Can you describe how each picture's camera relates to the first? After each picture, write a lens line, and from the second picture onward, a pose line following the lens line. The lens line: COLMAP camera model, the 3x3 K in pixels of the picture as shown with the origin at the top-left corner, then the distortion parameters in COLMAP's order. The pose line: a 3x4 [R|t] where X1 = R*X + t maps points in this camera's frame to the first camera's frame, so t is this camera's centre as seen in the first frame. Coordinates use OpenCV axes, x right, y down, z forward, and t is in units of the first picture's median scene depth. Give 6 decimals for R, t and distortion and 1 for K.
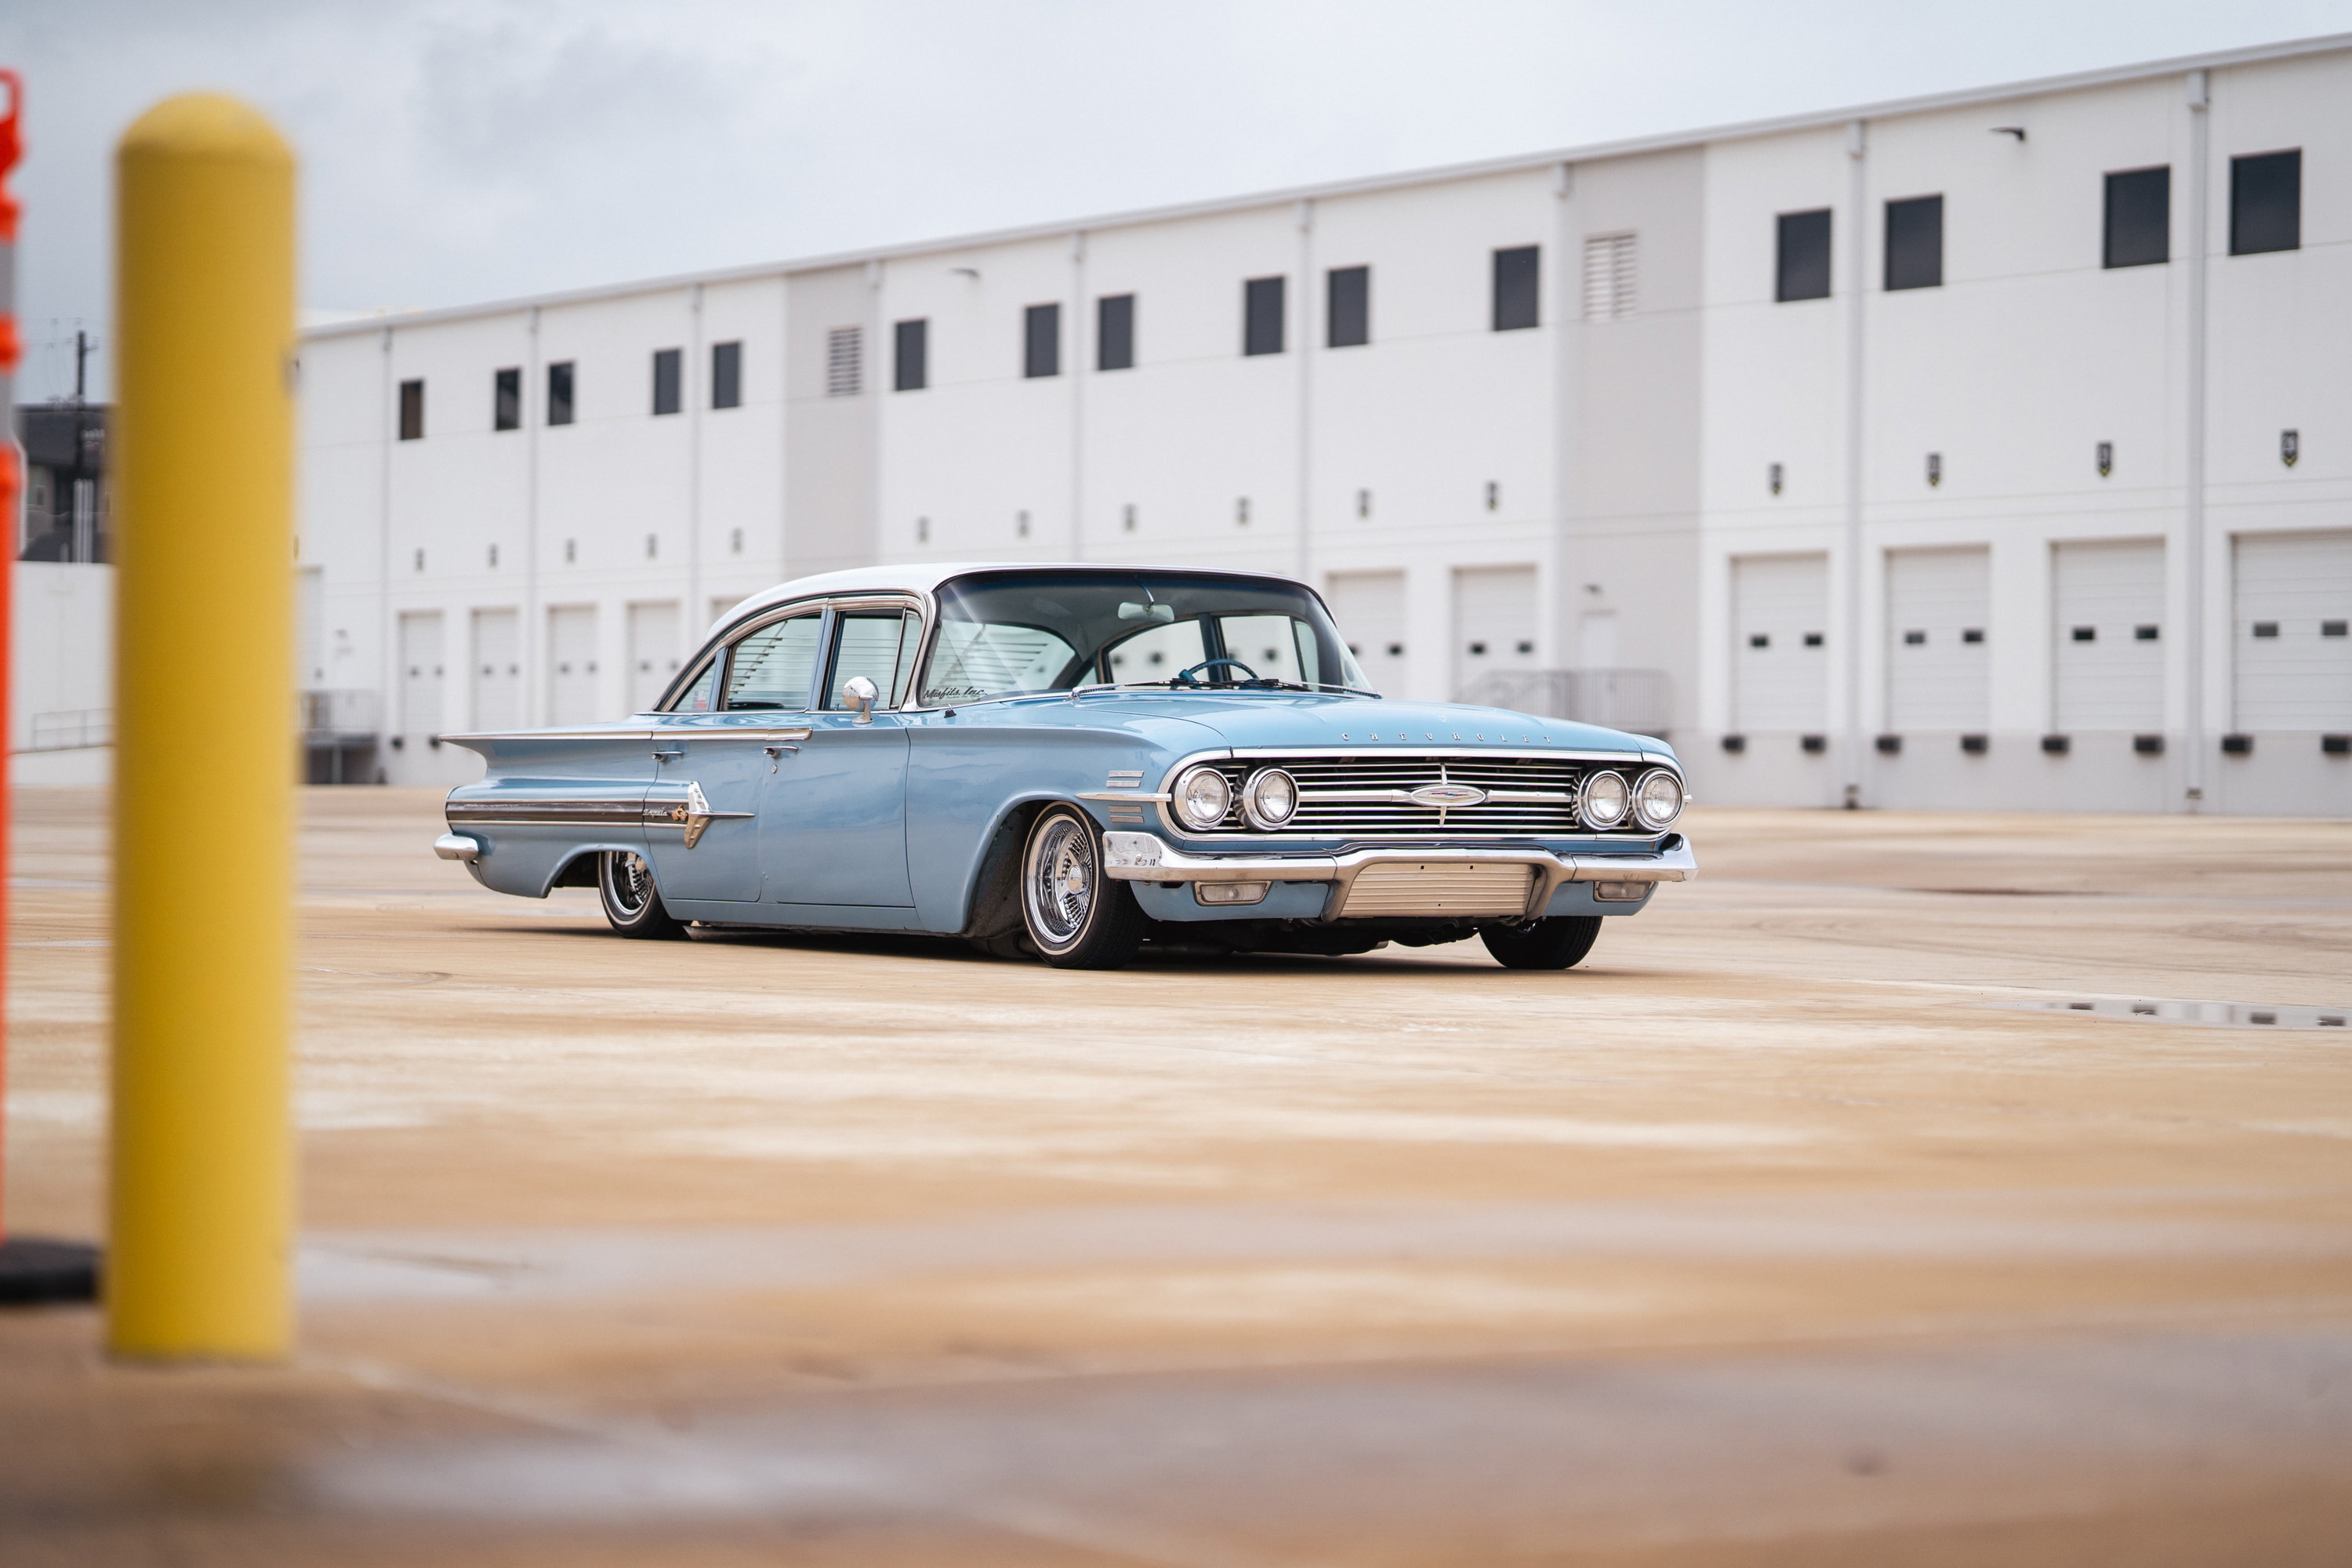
lens RADIAL K [[5645.5, 0, 1176.0], [0, 5645.5, 784.0], [0, 0, 1]] dist [0.109445, -0.102467]
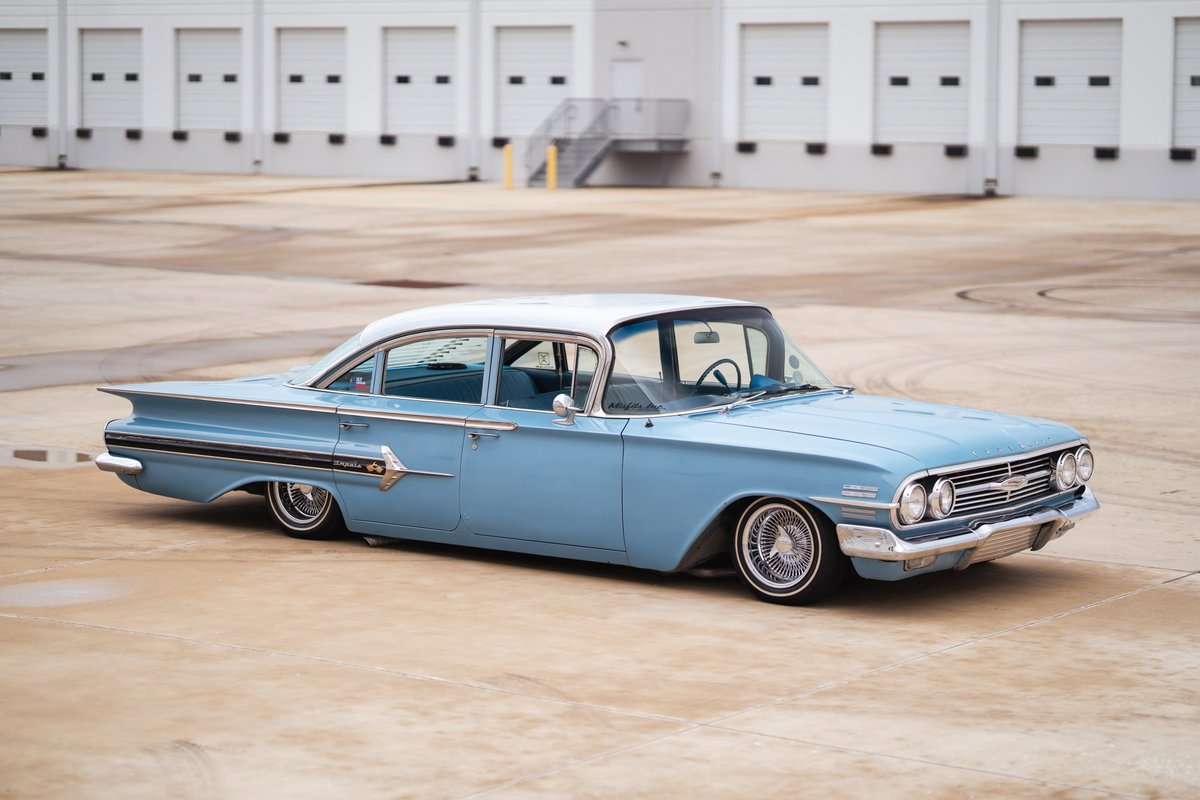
lens RADIAL K [[2804.4, 0, 622.7], [0, 2804.4, 328.9], [0, 0, 1]] dist [0.091097, 0.625813]
pose [[0.925075, -0.030391, 0.378568, -0.327807], [-0.001023, 0.996590, 0.082505, -0.099171], [-0.379784, -0.076710, 0.921889, 0.305174]]
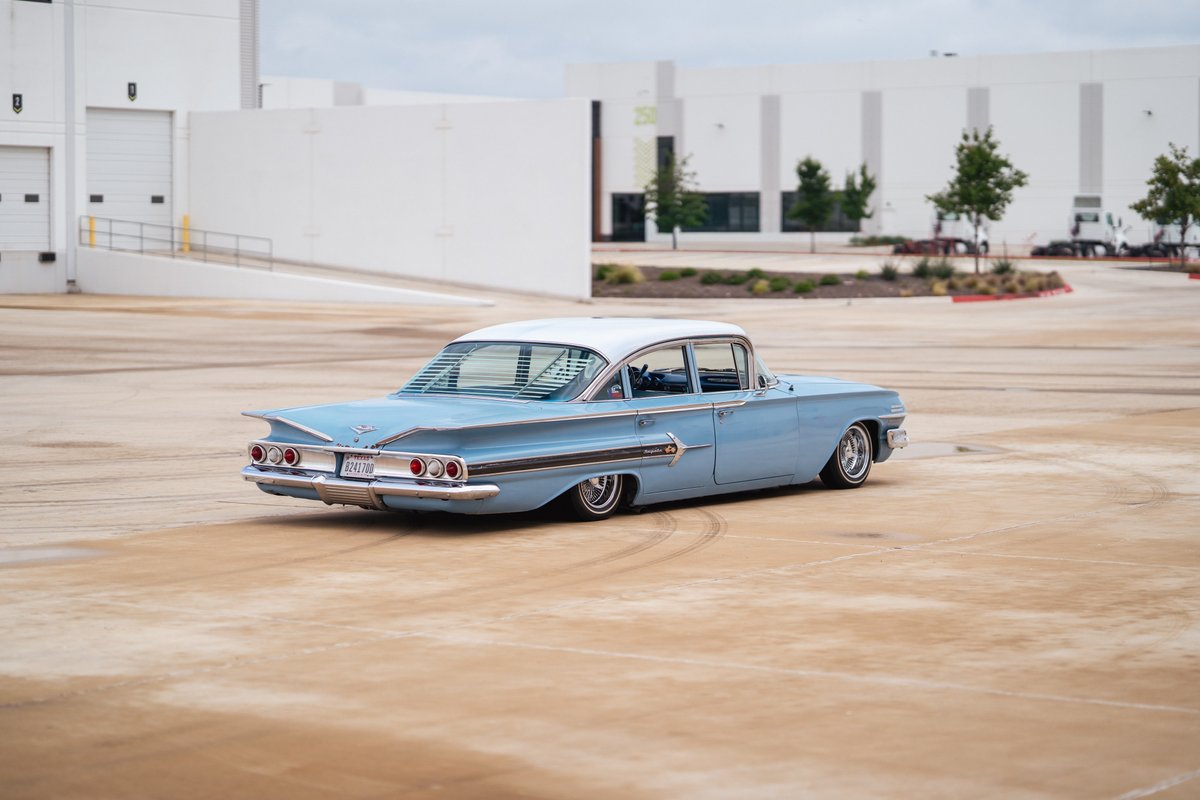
lens RADIAL K [[2880.4, 0, 600.0], [0, 2880.4, 400.0], [0, 0, 1]] dist [0.109445, -0.102467]
pose [[-0.334248, -0.068567, 0.939988, -1.105761], [-0.001877, 0.997397, 0.072087, -0.091462], [-0.942483, 0.022330, -0.333507, 1.448284]]
